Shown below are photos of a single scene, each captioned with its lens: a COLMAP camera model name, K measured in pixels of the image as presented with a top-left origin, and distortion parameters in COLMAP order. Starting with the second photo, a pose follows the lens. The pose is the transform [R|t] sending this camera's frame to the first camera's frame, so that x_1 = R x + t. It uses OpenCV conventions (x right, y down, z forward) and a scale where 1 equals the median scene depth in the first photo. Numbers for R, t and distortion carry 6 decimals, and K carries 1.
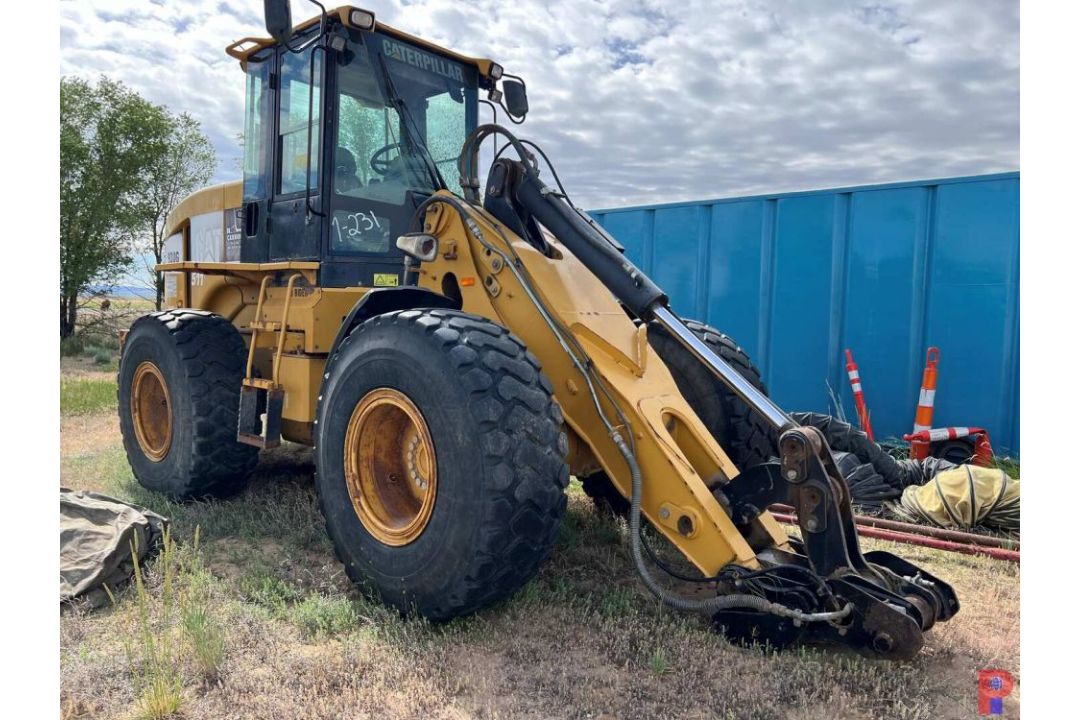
lens RADIAL K [[695.8, 0, 540.0], [0, 695.8, 360.0], [0, 0, 1]] dist [0.070820, -0.110572]
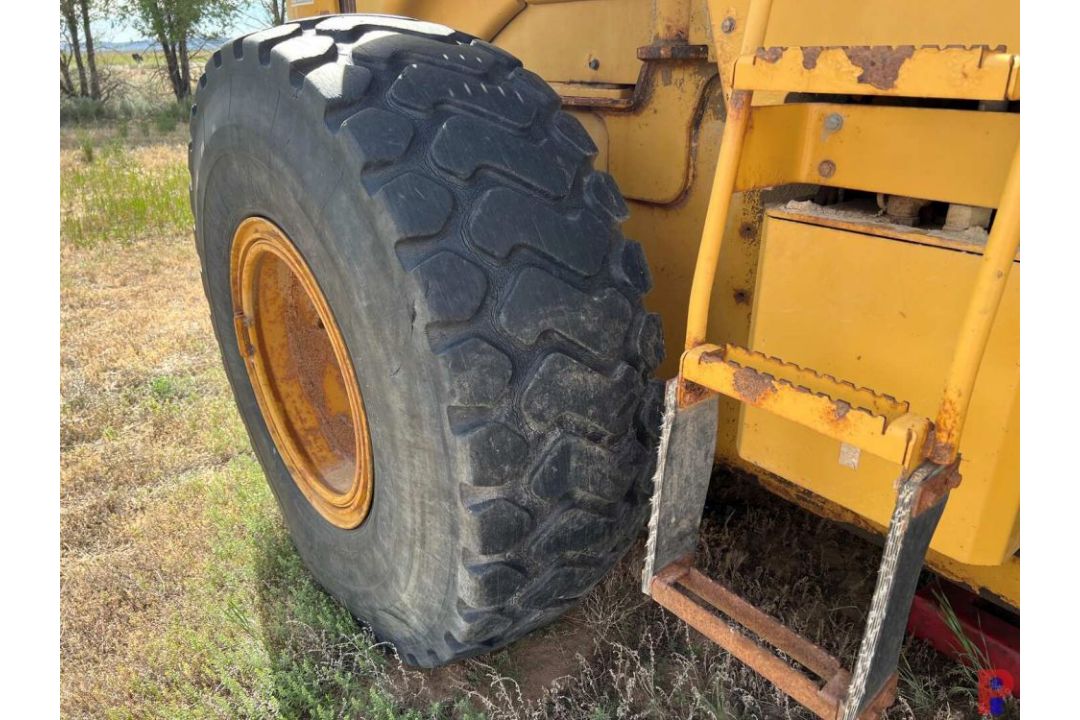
lens RADIAL K [[695.8, 0, 540.0], [0, 695.8, 360.0], [0, 0, 1]] dist [0.070820, -0.110572]
pose [[0.985272, 0.047446, -0.164280, -0.587984], [0.009813, 0.943462, 0.331336, -0.055421], [0.170712, -0.328068, 0.929101, 1.090829]]
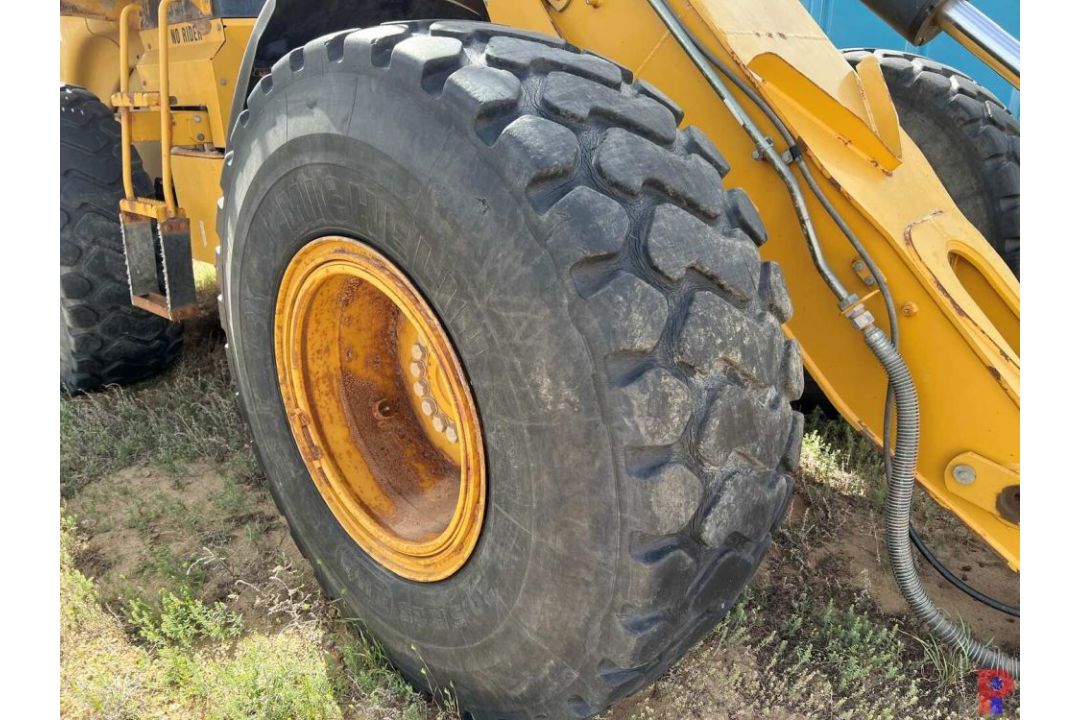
lens RADIAL K [[695.8, 0, 540.0], [0, 695.8, 360.0], [0, 0, 1]] dist [0.070820, -0.110572]
pose [[0.999044, -0.038269, -0.021147, -0.092774], [0.042865, 0.952610, 0.301160, -0.009545], [0.008619, -0.301779, 0.953339, 0.561005]]
